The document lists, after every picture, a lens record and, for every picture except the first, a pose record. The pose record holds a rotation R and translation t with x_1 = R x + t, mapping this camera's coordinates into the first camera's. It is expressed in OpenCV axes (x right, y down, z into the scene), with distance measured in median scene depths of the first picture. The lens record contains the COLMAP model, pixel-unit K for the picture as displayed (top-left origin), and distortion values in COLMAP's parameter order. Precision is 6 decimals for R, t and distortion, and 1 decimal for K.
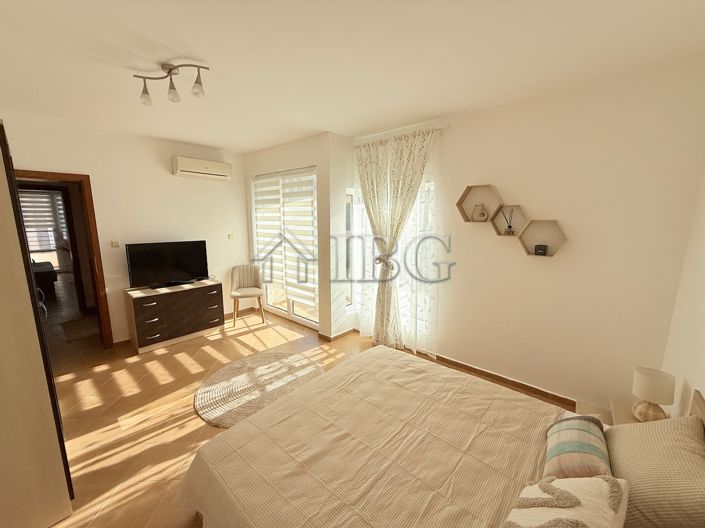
lens RADIAL K [[280.4, 0, 350.0], [0, 280.4, 263.7], [0, 0, 1]] dist [0.000093, -0.000146]
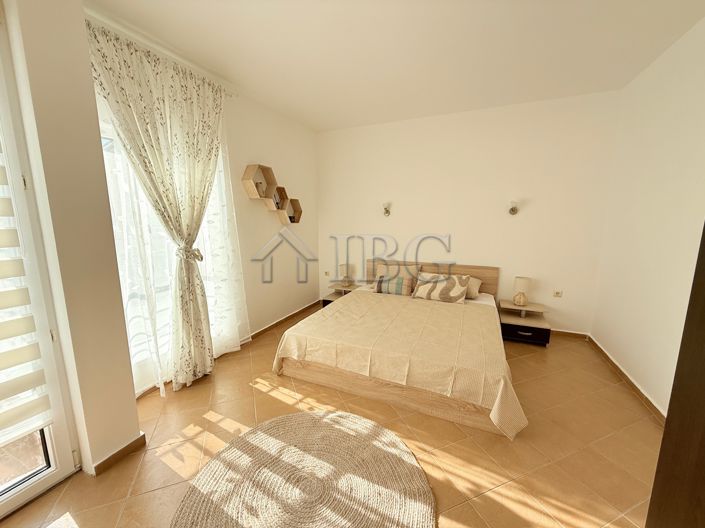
lens RADIAL K [[280.4, 0, 350.7], [0, 280.4, 262.3], [0, 0, 1]] dist [0.000093, -0.000146]
pose [[-0.294038, -0.147065, 0.944412, -0.691556], [0.156272, 0.967398, 0.199299, -0.060960], [-0.942932, 0.206187, -0.261470, 0.903736]]
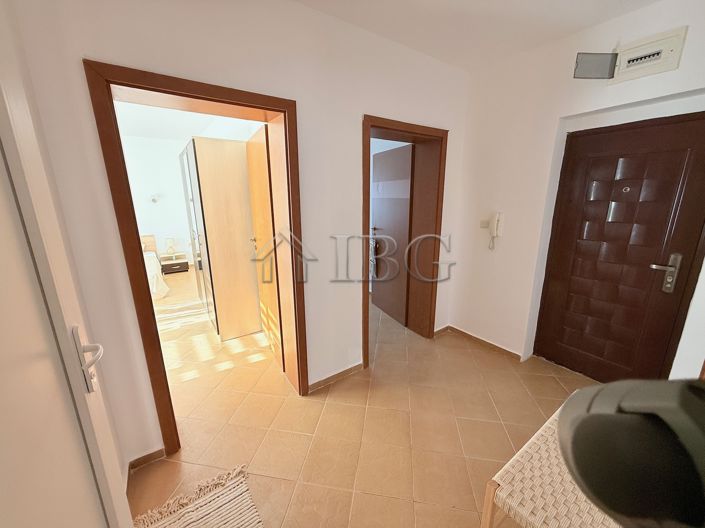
lens RADIAL K [[280.4, 0, 354.4], [0, 280.4, 261.9], [0, 0, 1]] dist [0.000093, -0.000146]
pose [[-0.975720, -0.044850, 0.214382, -1.239416], [0.040650, 0.924721, 0.378468, -0.159988], [-0.215218, 0.377993, -0.900446, 1.309601]]
